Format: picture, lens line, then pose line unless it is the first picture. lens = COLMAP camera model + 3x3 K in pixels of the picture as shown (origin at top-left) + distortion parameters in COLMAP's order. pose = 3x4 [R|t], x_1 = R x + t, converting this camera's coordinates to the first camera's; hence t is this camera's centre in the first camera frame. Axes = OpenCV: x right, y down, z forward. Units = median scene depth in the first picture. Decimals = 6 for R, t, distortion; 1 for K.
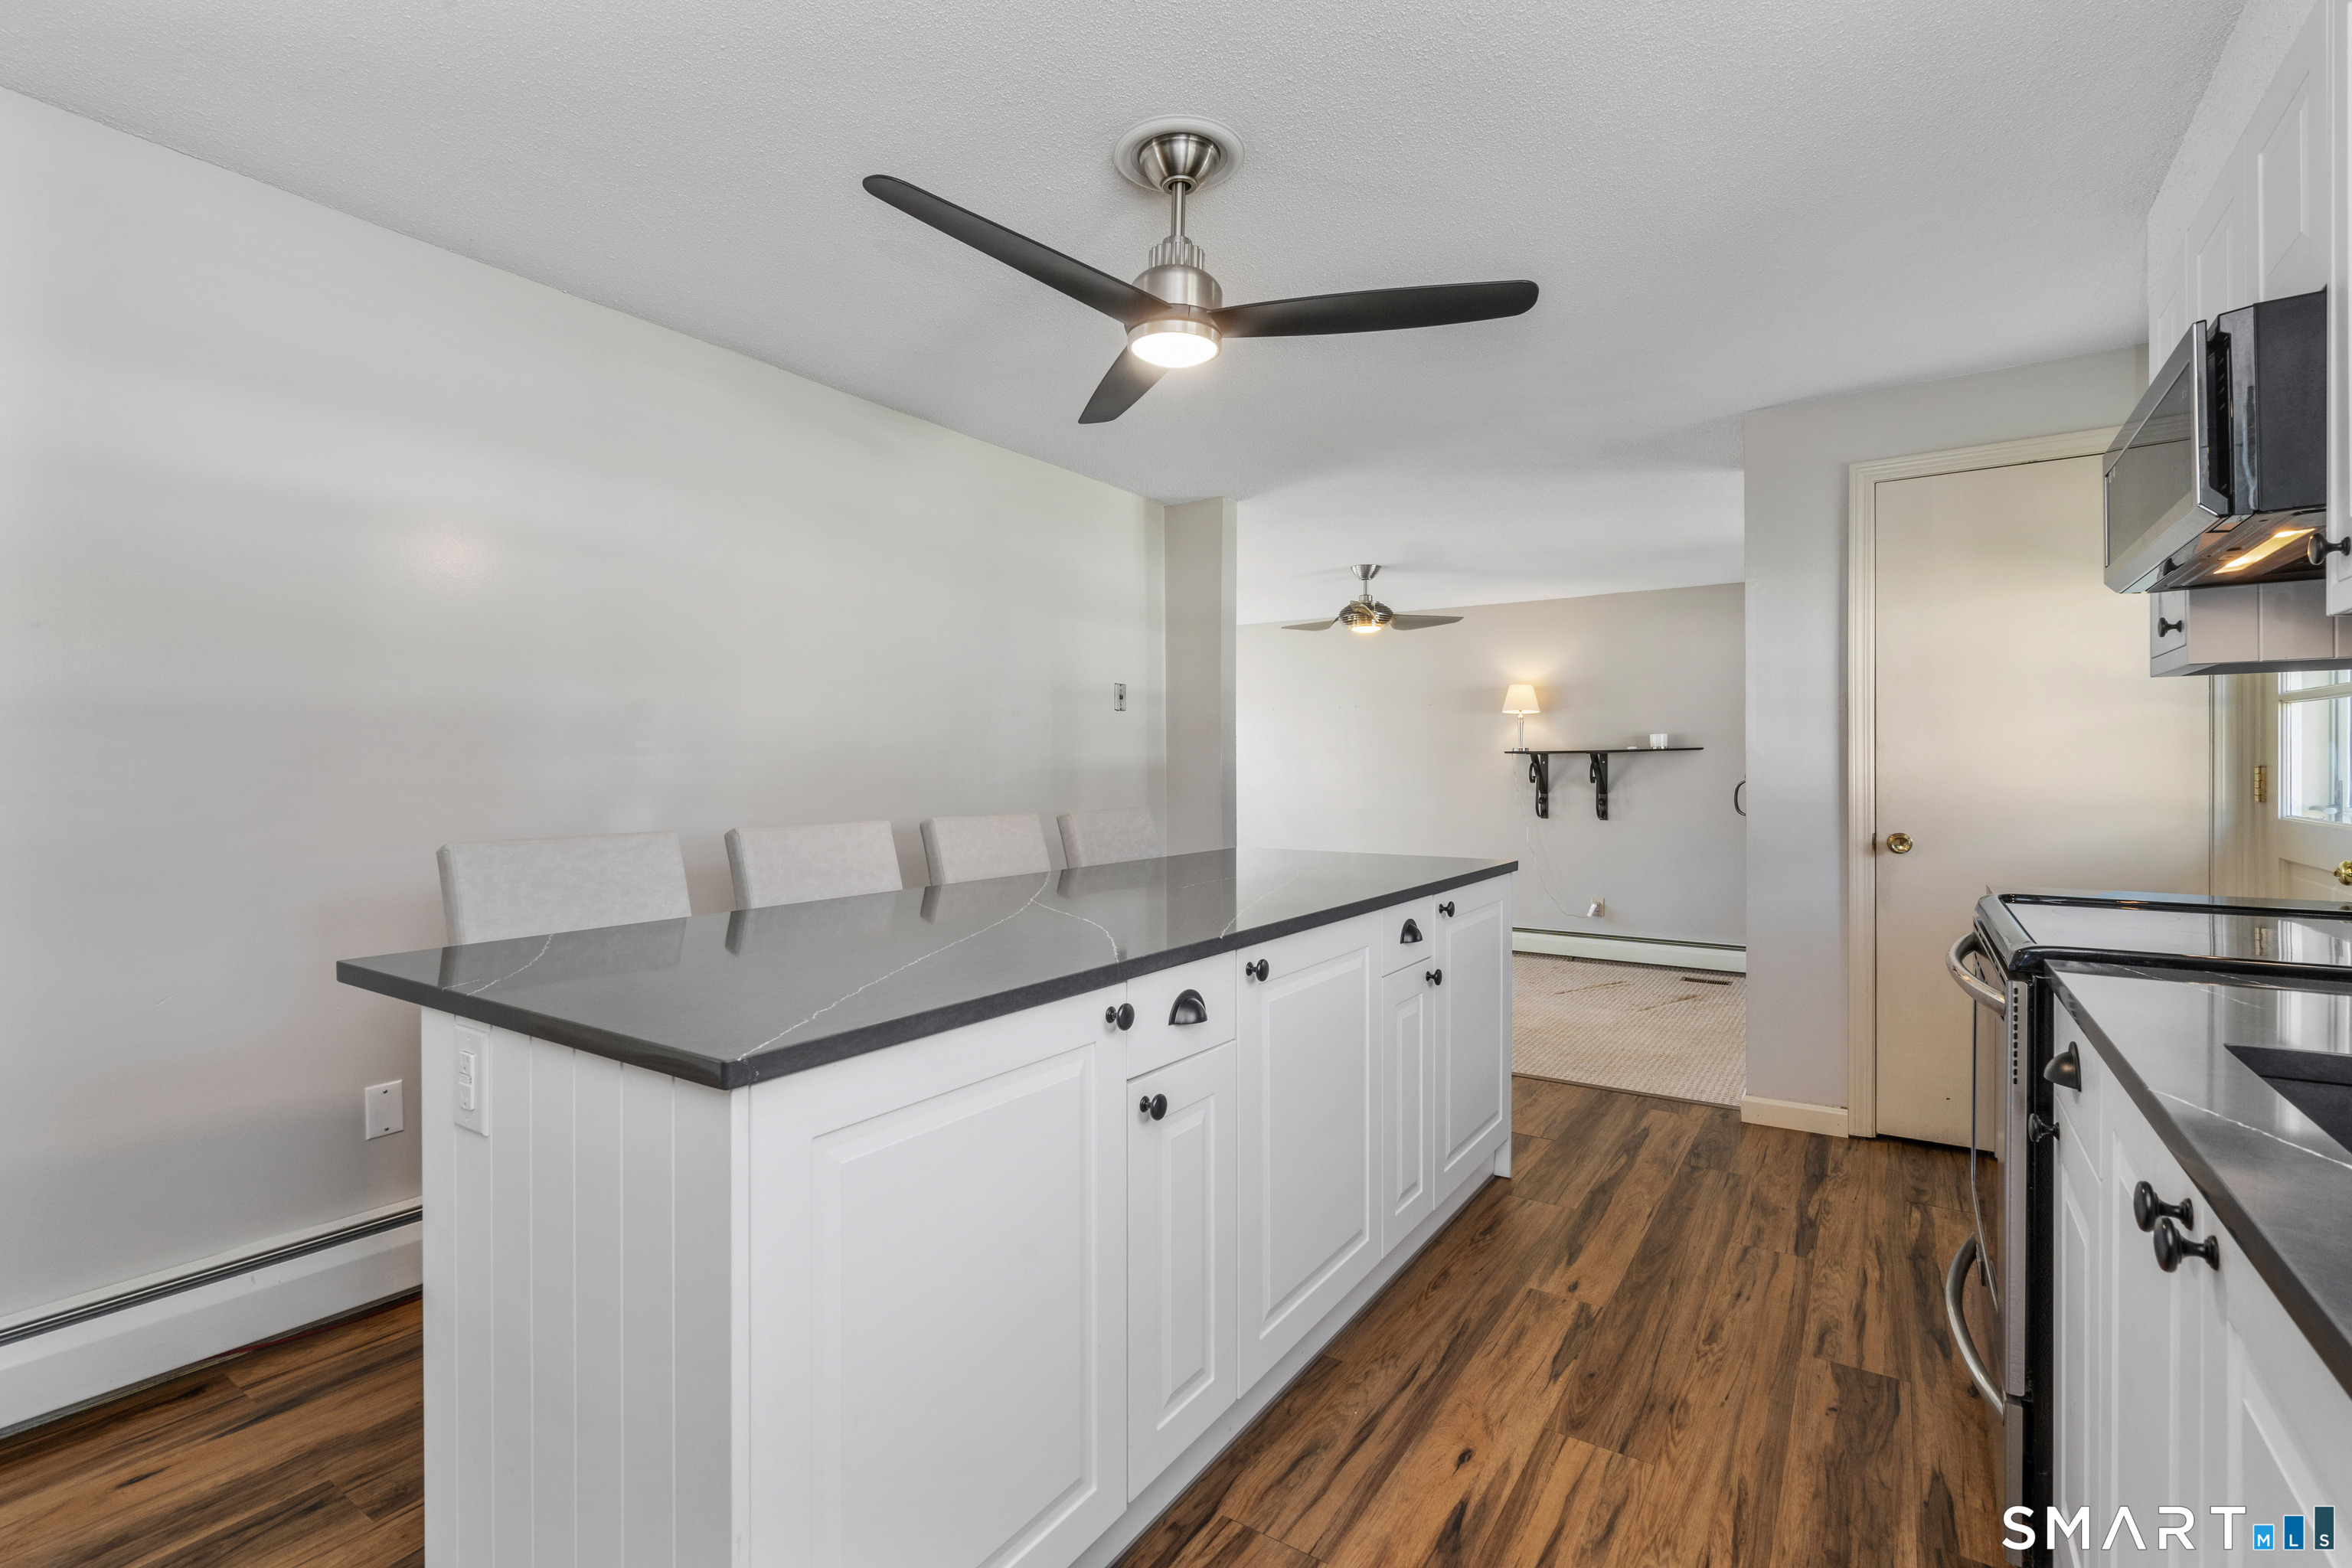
lens RADIAL K [[1065.5, 0, 1164.8], [0, 1065.5, 770.3], [0, 0, 1]] dist [-0.000771, 0.000152]
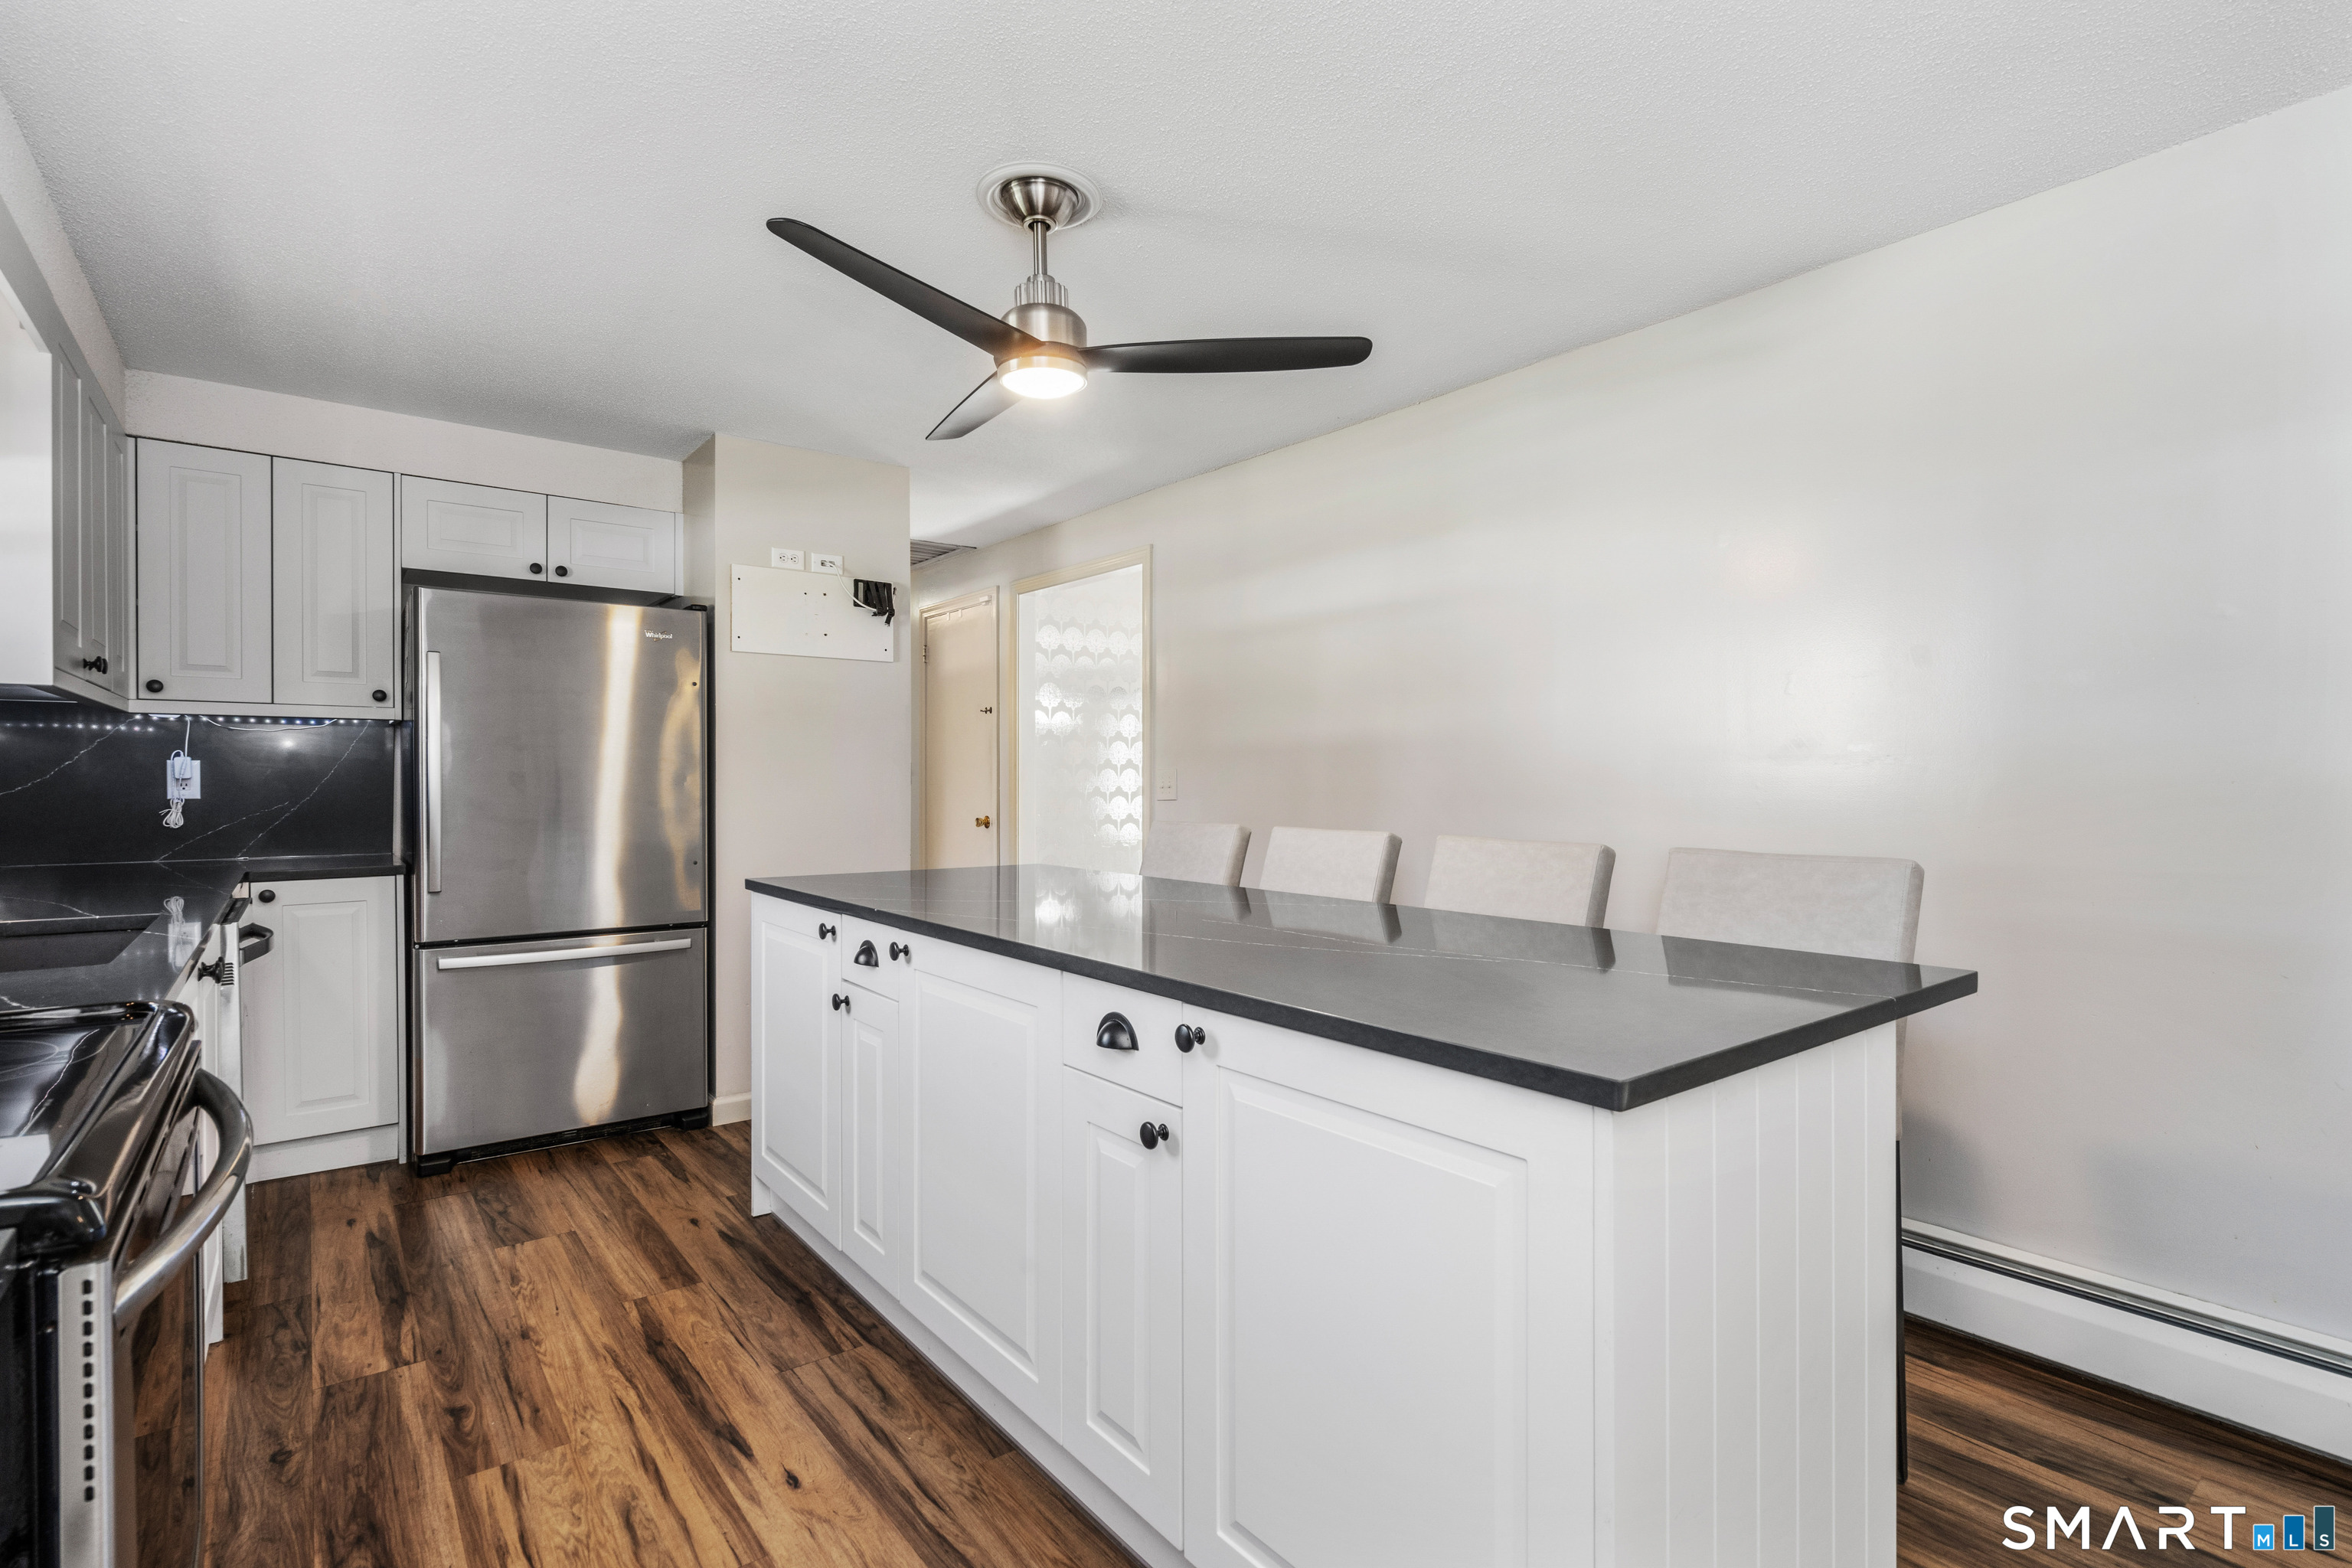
lens RADIAL K [[1111.6, 0, 1176.0], [0, 1111.6, 784.0], [0, 0, 1]] dist [-0.000774, -0.000159]
pose [[-0.307214, 0.003503, -0.951634, 1.080858], [-0.002535, 0.999987, 0.004499, -0.003276], [0.951637, 0.003794, -0.307201, 1.554965]]
